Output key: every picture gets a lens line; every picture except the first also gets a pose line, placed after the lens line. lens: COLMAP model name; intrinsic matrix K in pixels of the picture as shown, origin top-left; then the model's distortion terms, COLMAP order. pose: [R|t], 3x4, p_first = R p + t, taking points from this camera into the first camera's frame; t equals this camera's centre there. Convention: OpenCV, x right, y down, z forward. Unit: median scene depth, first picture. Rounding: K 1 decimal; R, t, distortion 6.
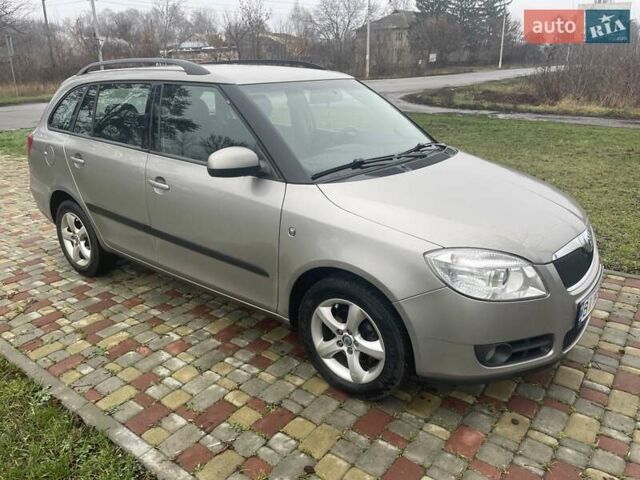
lens RADIAL K [[489.1, 0, 320.0], [0, 489.1, 240.0], [0, 0, 1]] dist [0.095931, -0.138551]
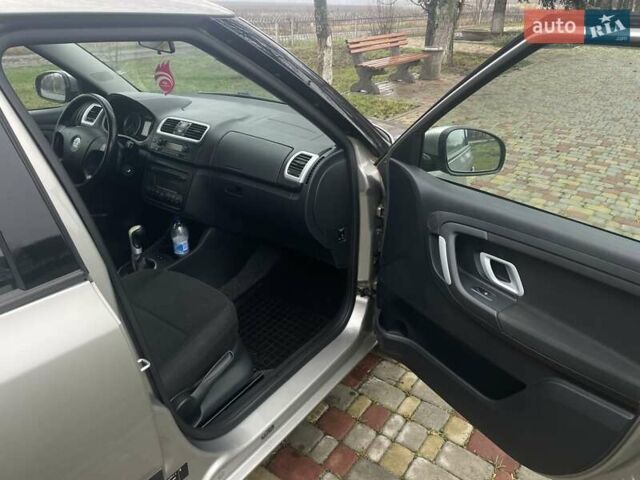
lens RADIAL K [[489.1, 0, 320.0], [0, 489.1, 240.0], [0, 0, 1]] dist [0.095931, -0.138551]
pose [[-0.029989, -0.413691, 0.909923, -0.727972], [0.347042, 0.849393, 0.397609, -0.309286], [-0.937370, 0.327706, 0.118096, 0.993865]]
